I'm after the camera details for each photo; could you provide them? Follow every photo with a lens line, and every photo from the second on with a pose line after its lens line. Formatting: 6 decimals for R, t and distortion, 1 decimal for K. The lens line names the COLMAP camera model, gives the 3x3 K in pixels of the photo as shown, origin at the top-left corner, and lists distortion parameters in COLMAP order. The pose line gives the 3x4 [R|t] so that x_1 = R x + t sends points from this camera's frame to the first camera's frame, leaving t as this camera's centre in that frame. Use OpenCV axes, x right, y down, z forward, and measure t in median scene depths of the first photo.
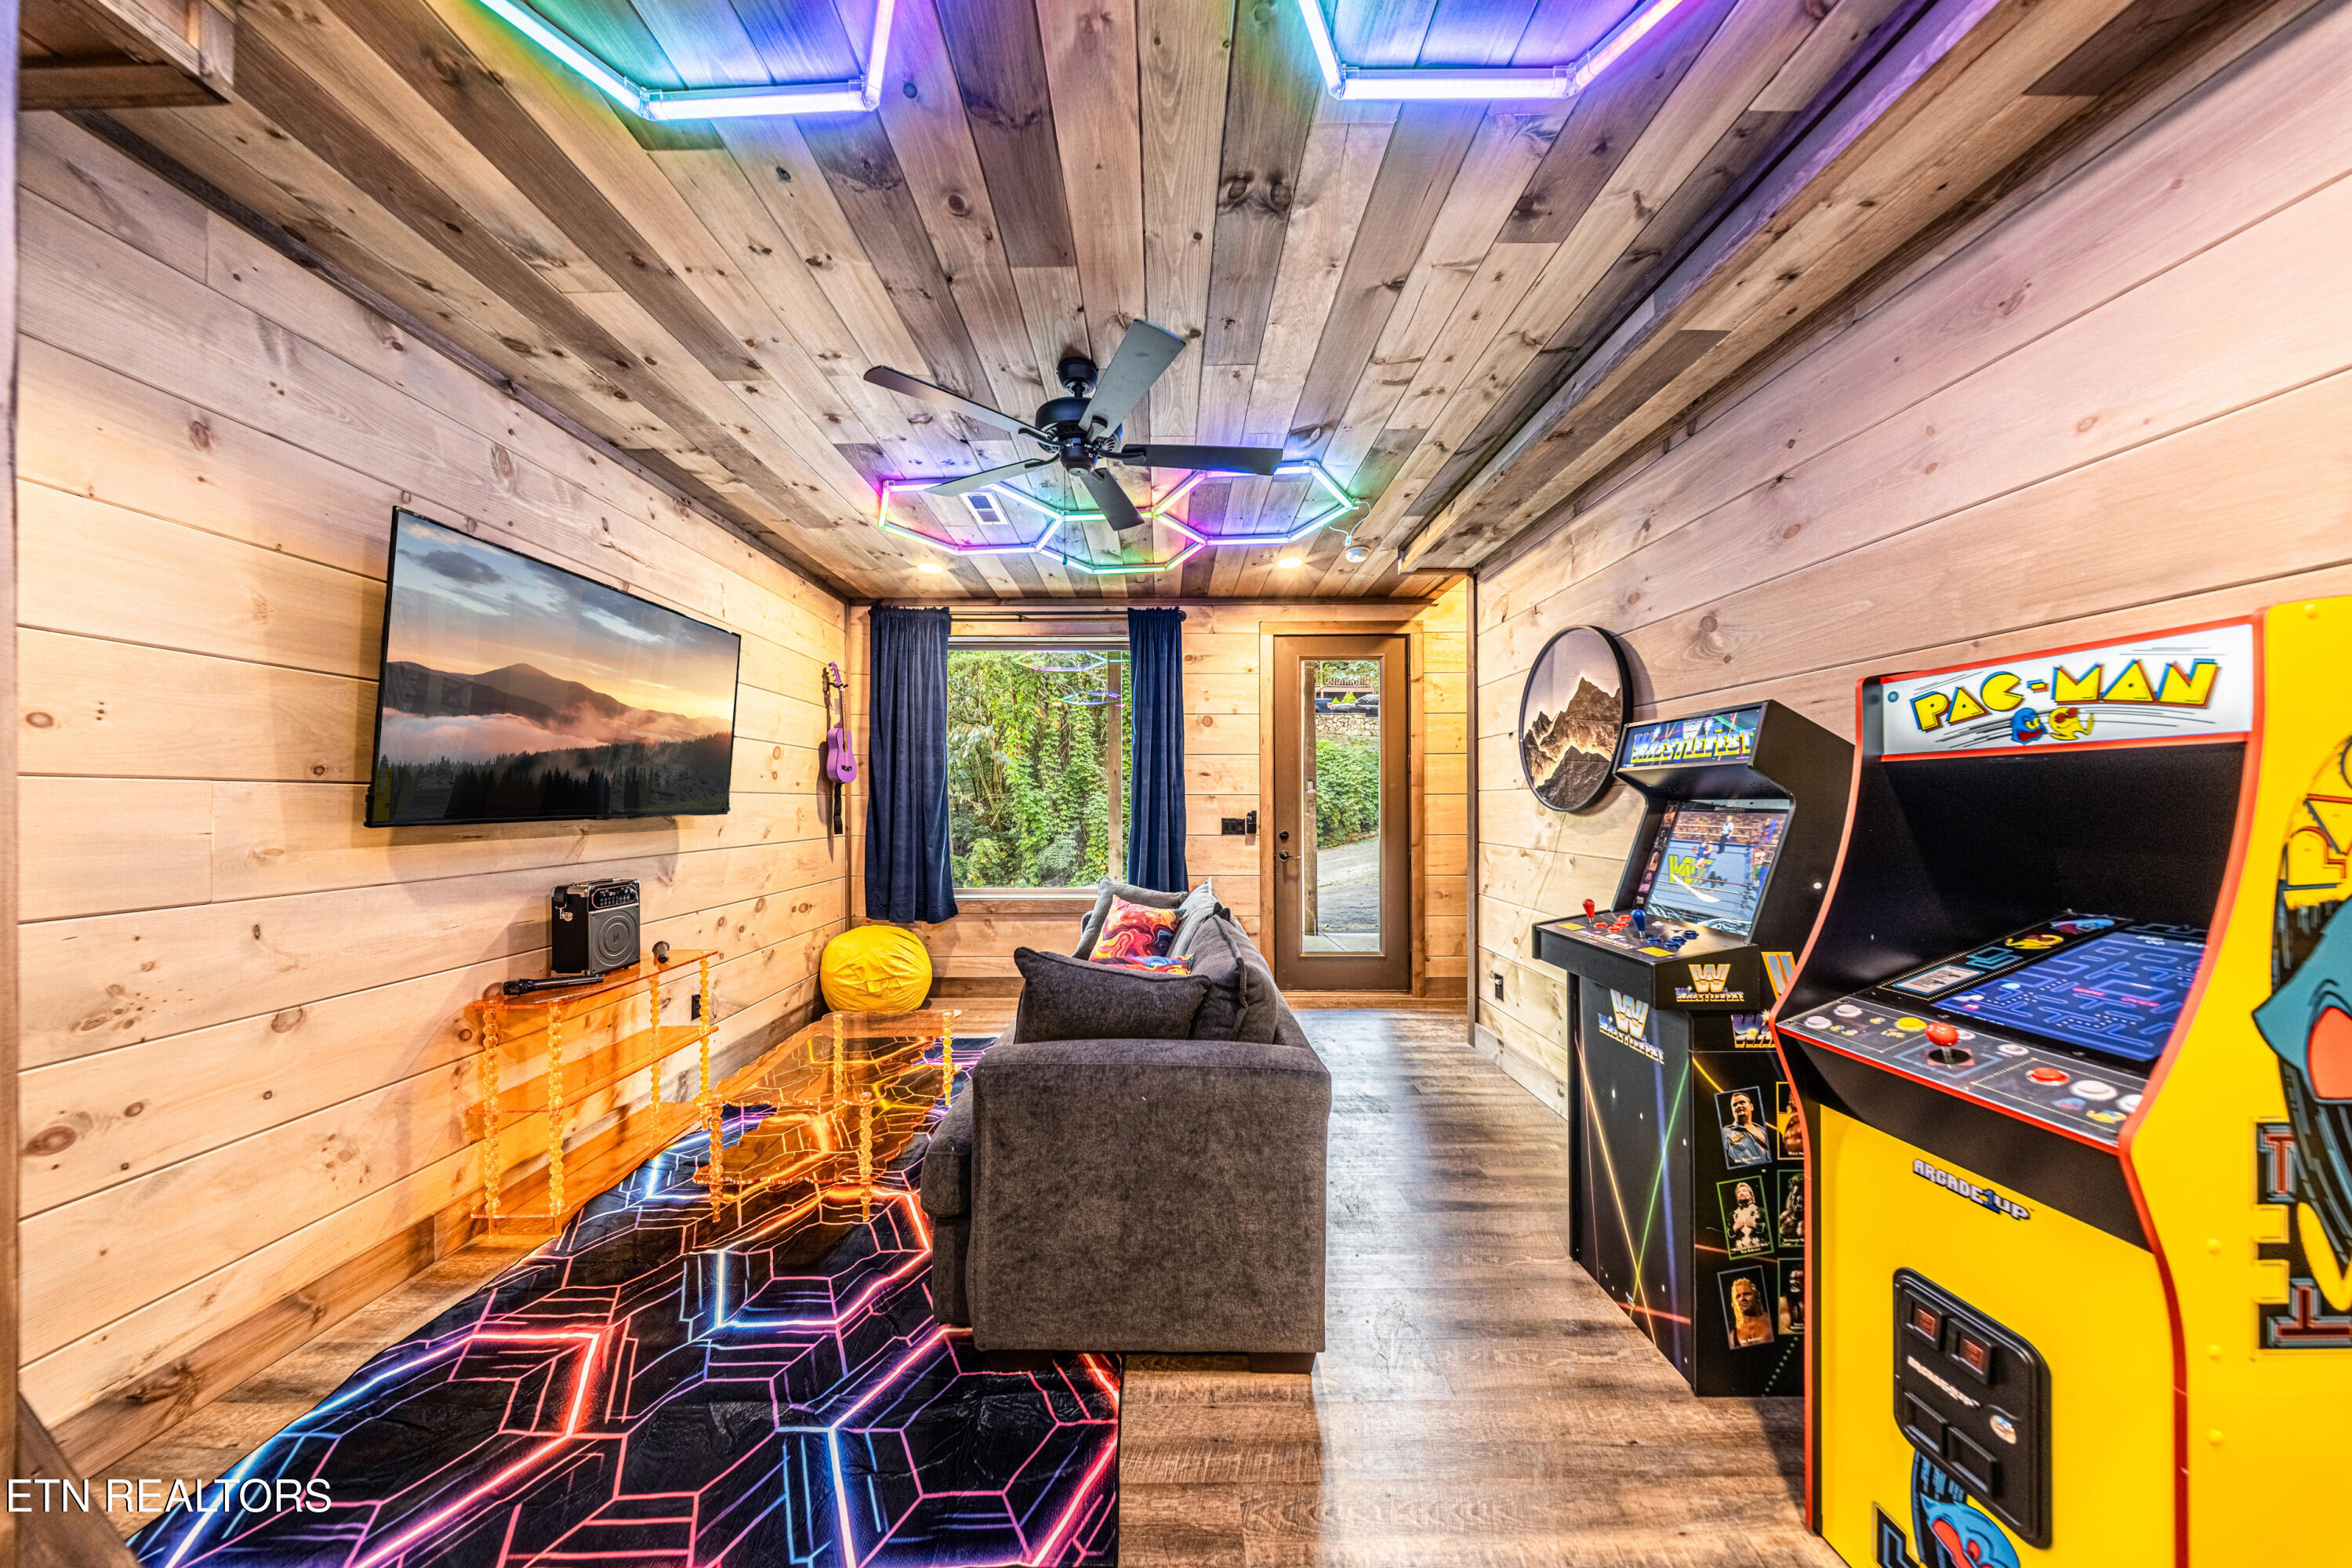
lens RADIAL K [[709.1, 0, 1151.5], [0, 709.1, 798.3], [0, 0, 1]] dist [0.000733, -0.001115]
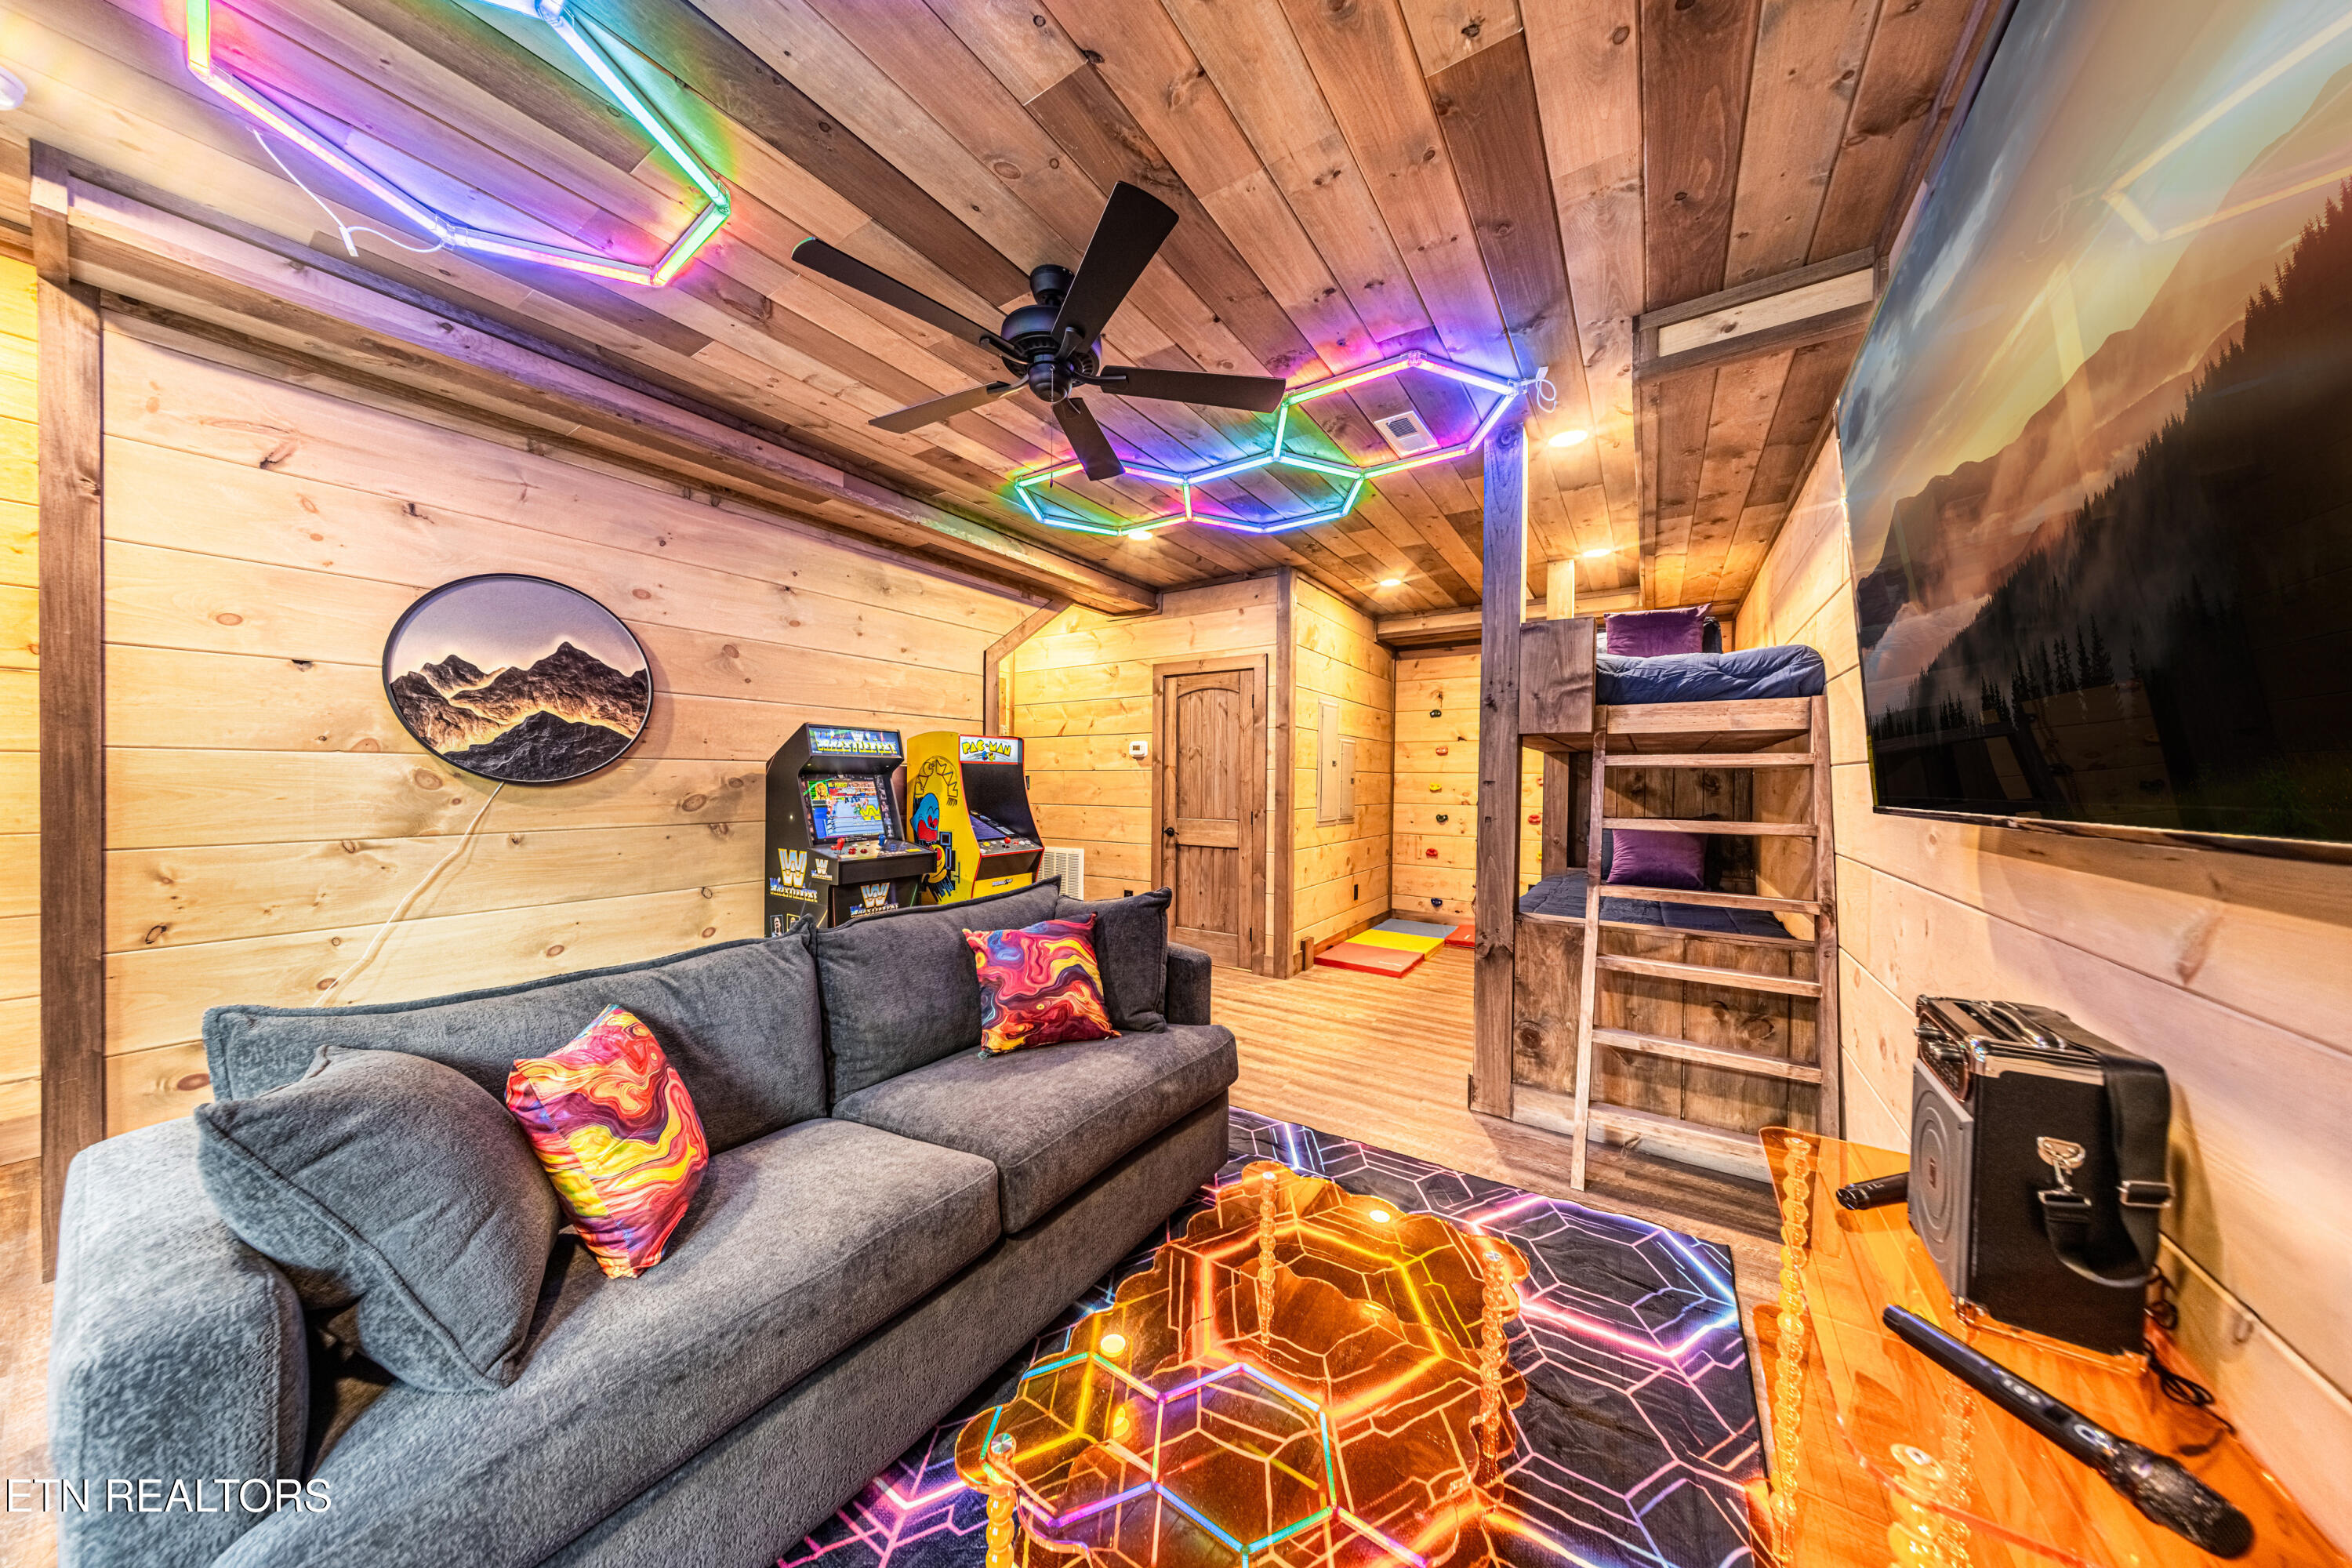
lens RADIAL K [[709.1, 0, 1160.5], [0, 709.1, 783.2], [0, 0, 1]] dist [0.000733, -0.001115]
pose [[-0.837529, -0.003827, 0.546380, -0.633049], [-0.006038, 0.999979, -0.002252, 0.017073], [-0.546360, -0.005185, -0.837535, 1.495390]]
